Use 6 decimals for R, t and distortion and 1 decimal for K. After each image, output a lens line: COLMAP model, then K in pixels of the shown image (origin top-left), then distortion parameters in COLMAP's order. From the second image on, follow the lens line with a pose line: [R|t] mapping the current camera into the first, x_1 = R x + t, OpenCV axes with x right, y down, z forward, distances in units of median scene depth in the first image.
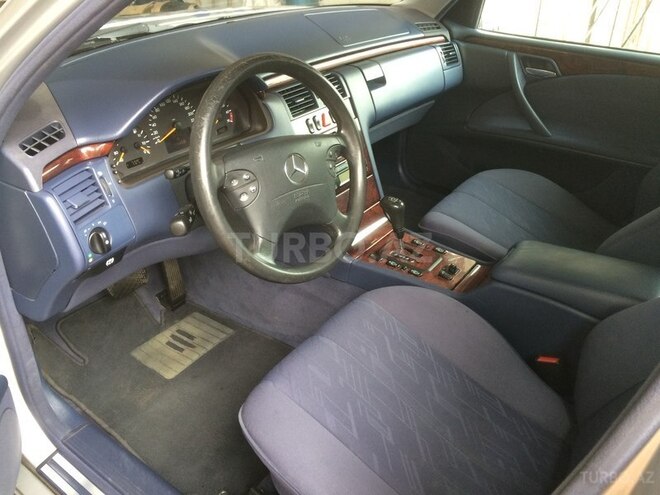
lens RADIAL K [[569.8, 0, 330.9], [0, 569.8, 247.1], [0, 0, 1]] dist [0.062496, -0.058936]
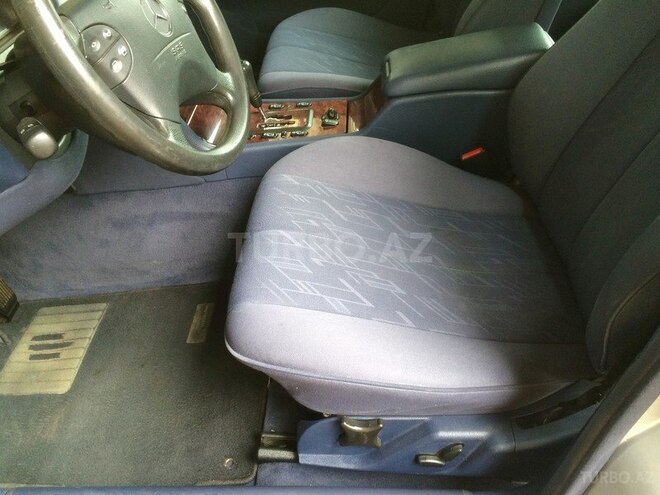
lens RADIAL K [[569.8, 0, 330.9], [0, 569.8, 247.1], [0, 0, 1]] dist [0.062496, -0.058936]
pose [[0.829054, -0.437050, 0.348792, -0.180523], [0.388695, 0.898859, 0.202406, 0.042326], [-0.401976, -0.032232, 0.915083, 0.181157]]
